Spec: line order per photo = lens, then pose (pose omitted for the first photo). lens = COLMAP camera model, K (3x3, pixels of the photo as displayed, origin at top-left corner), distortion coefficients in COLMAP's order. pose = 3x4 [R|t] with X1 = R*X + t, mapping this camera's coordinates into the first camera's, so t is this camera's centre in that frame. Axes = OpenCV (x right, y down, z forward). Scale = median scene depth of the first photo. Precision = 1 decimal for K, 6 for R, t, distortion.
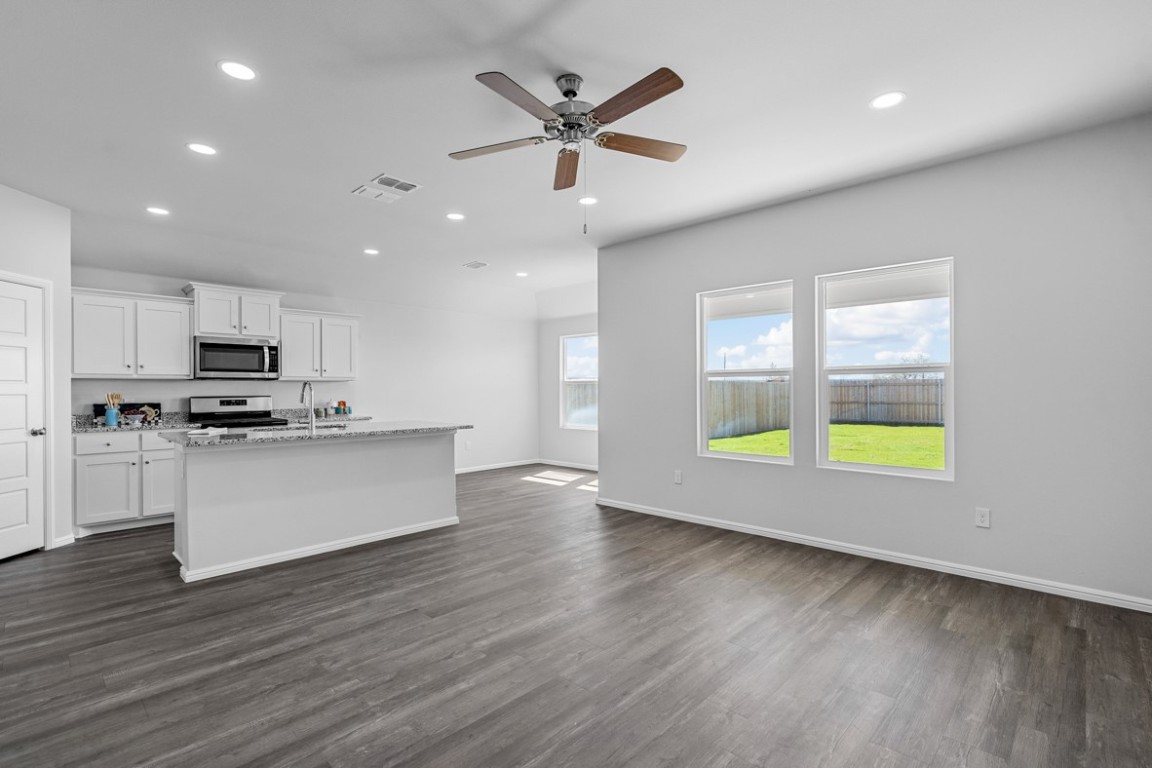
lens RADIAL K [[525.0, 0, 581.5], [0, 525.0, 392.7], [0, 0, 1]] dist [-0.007837, 0.001934]
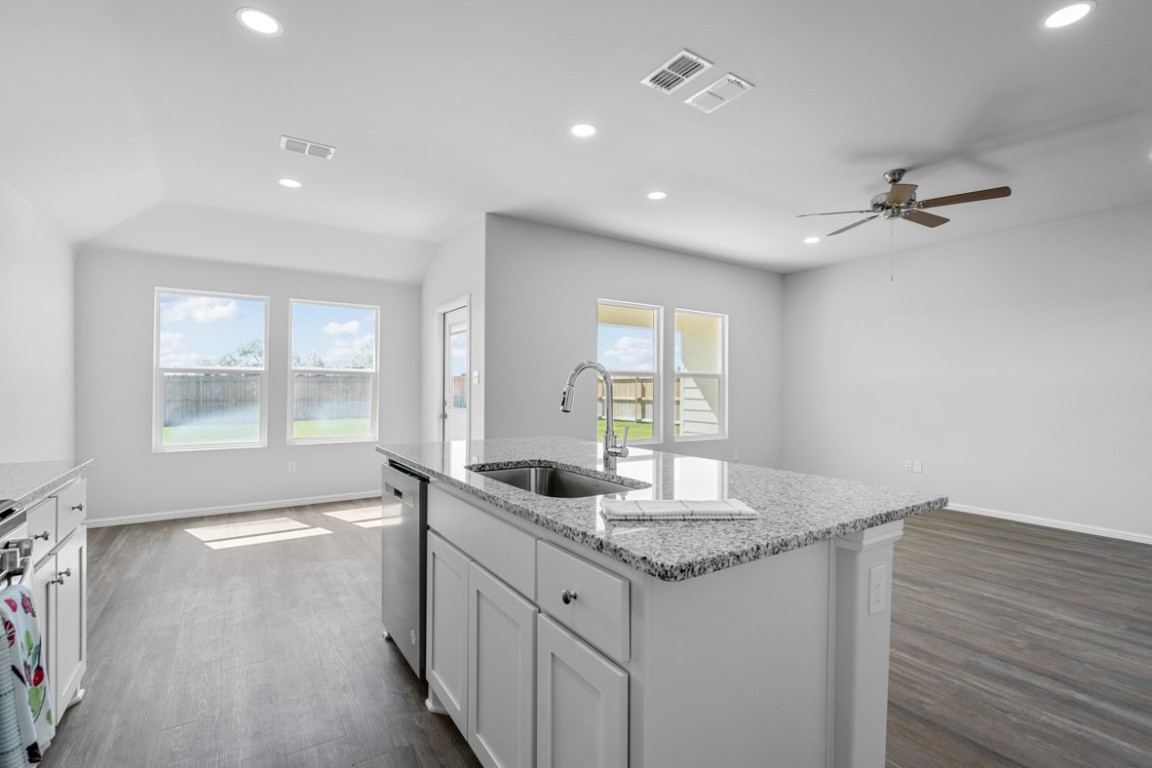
lens RADIAL K [[525.0, 0, 574.5], [0, 525.0, 385.7], [0, 0, 1]] dist [-0.007837, 0.001934]
pose [[0.223943, 0.007445, 0.974574, -0.828816], [-0.000996, 0.999972, -0.007410, 0.001118], [-0.974602, 0.000689, 0.223944, 0.789312]]
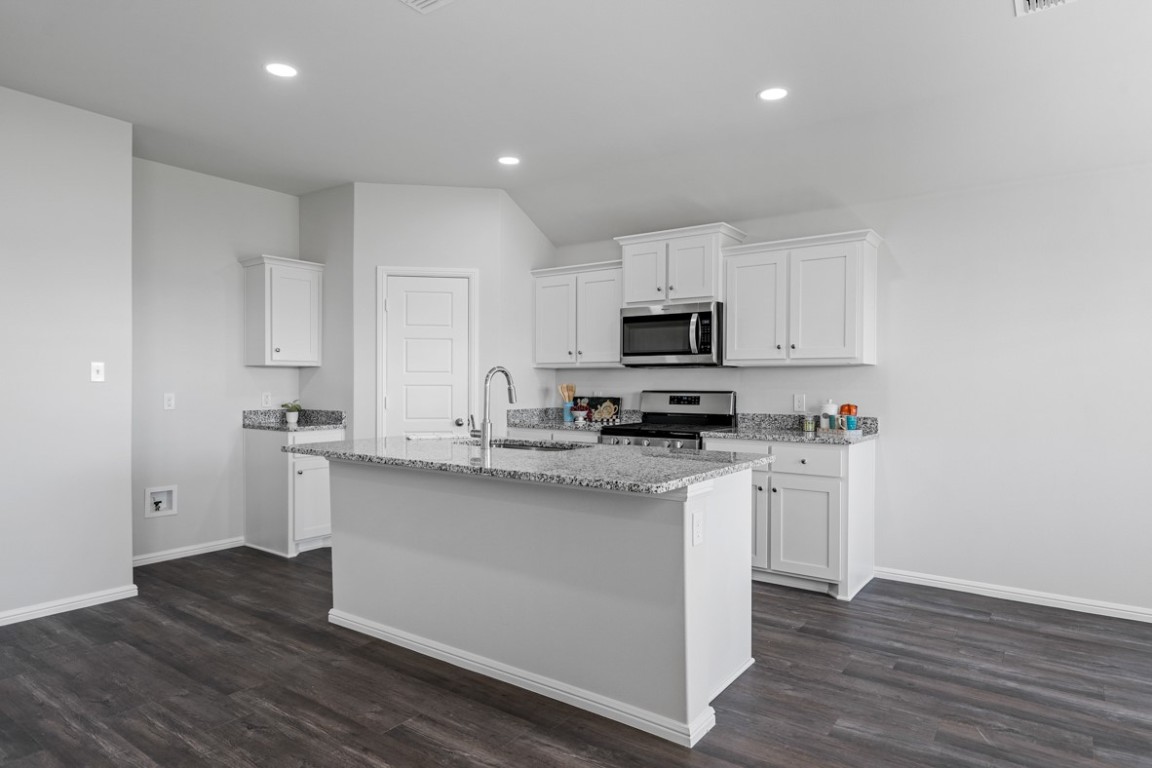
lens RADIAL K [[691.0, 0, 579.4], [0, 691.0, 373.2], [0, 0, 1]] dist [-0.005513, 0.008255]
pose [[0.133823, -0.006803, -0.990982, 0.235732], [-0.009272, 0.999924, -0.008116, -0.008627], [0.990962, 0.010274, 0.133750, 0.851765]]
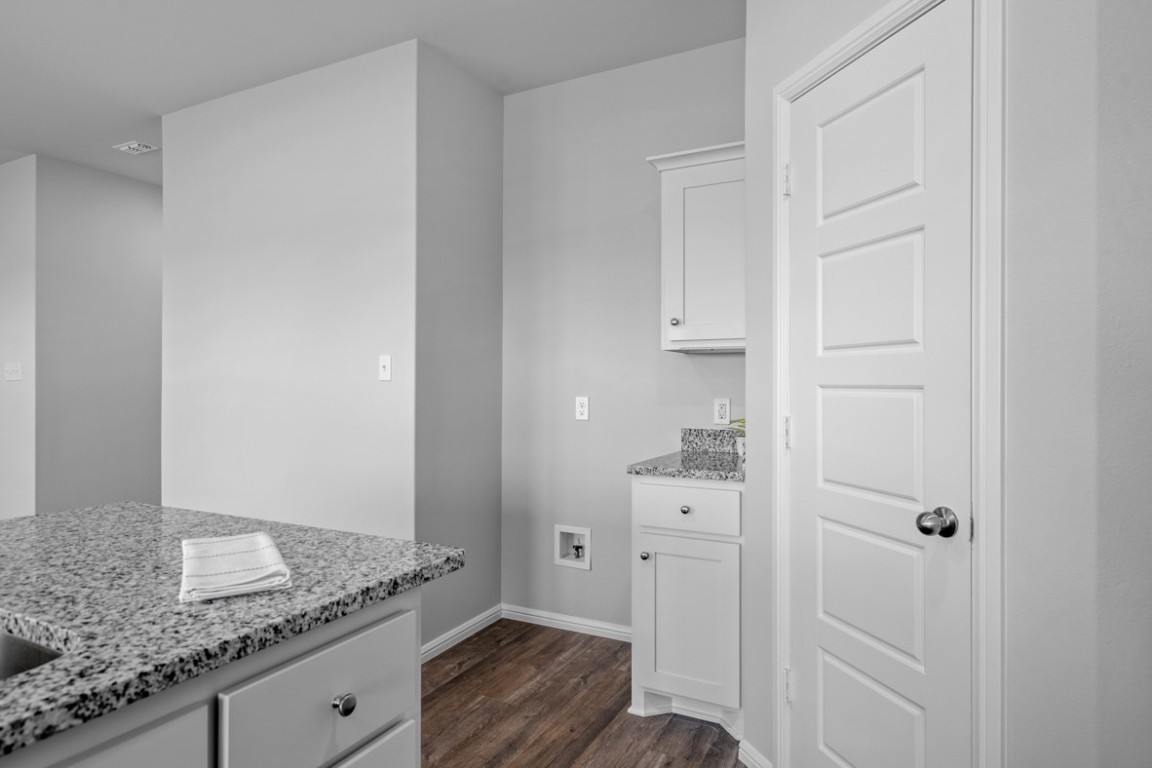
lens RADIAL K [[656.5, 0, 580.3], [0, 656.5, 381.0], [0, 0, 1]] dist [0.005262, 0.003451]
pose [[-0.959683, 0.002131, -0.281077, -0.619578], [0.001091, 0.999992, 0.003856, -0.001176], [0.281083, 0.003394, -0.959677, 1.038917]]
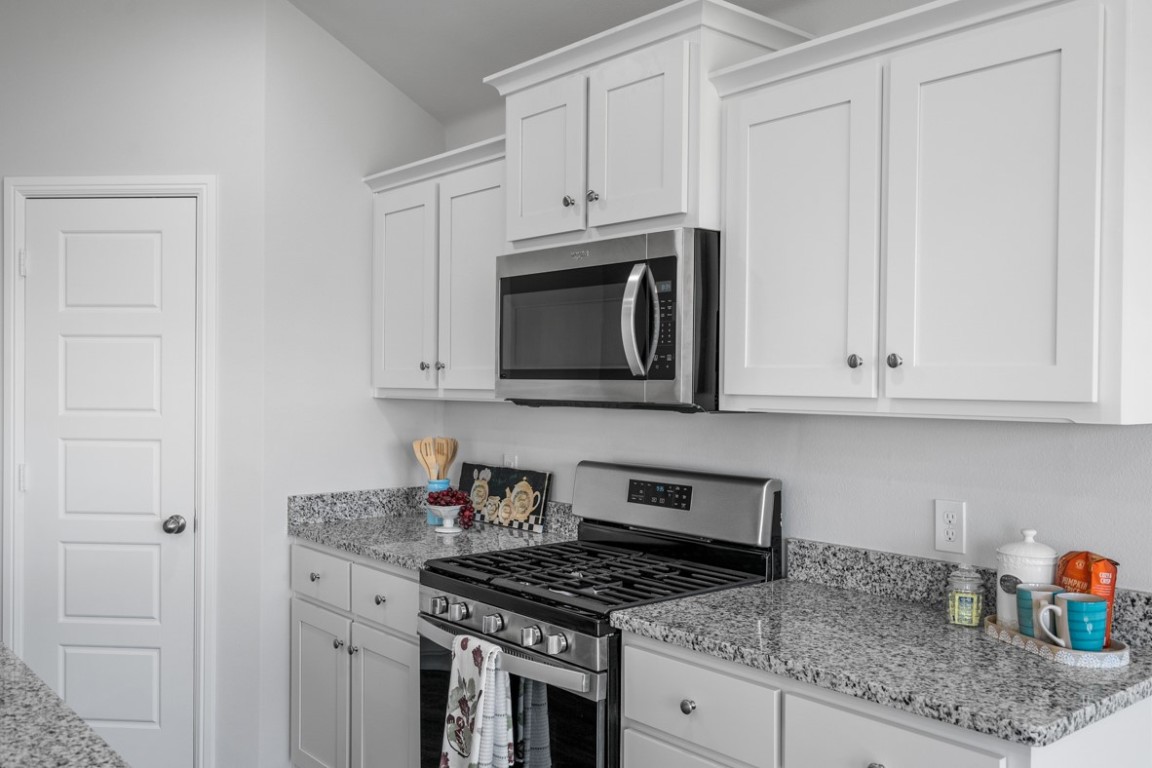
lens RADIAL K [[1002.1, 0, 578.9], [0, 1002.1, 388.3], [0, 0, 1]] dist [0.003911, 0.004387]
pose [[-0.107000, 0.011687, -0.994190, -0.194038], [-0.011314, 0.999852, 0.012972, -0.044956], [0.994195, 0.012636, -0.106852, 1.159253]]
